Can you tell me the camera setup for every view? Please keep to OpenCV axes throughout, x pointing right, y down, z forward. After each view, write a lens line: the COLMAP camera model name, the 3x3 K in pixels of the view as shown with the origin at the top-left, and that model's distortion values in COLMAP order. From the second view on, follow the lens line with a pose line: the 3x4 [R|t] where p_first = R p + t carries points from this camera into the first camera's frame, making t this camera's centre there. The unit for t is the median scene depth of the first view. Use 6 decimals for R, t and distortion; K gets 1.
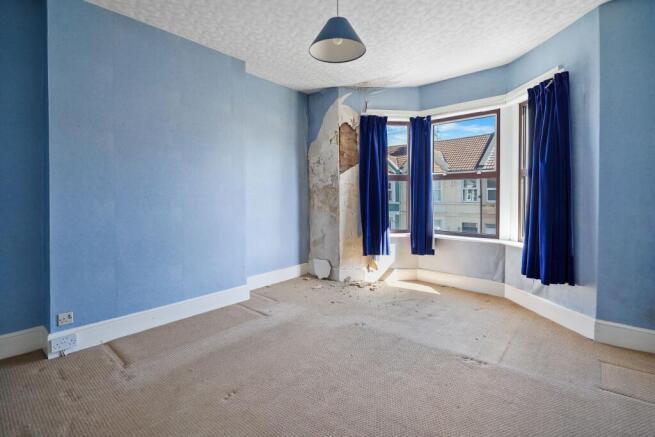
lens RADIAL K [[327.0, 0, 327.1], [0, 327.0, 199.2], [0, 0, 1]] dist [-0.000827, -0.000452]
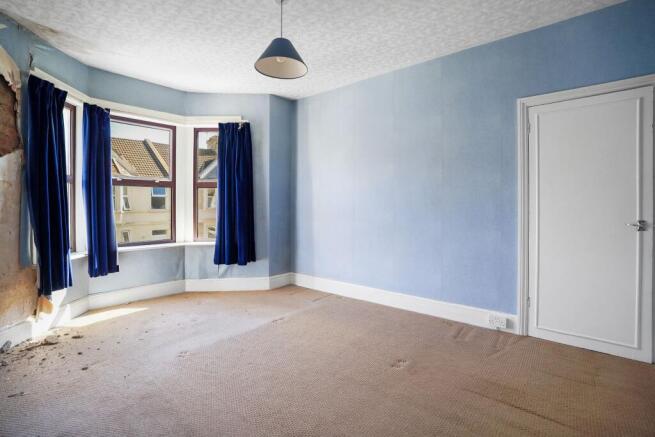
lens RADIAL K [[321.2, 0, 328.1], [0, 321.2, 205.4], [0, 0, 1]] dist [0.002139, 0.000748]
pose [[-0.020899, -0.001037, 0.999781, -0.587421], [0.003878, 0.999992, 0.001118, -0.004449], [-0.999774, 0.003901, -0.020895, 0.499506]]
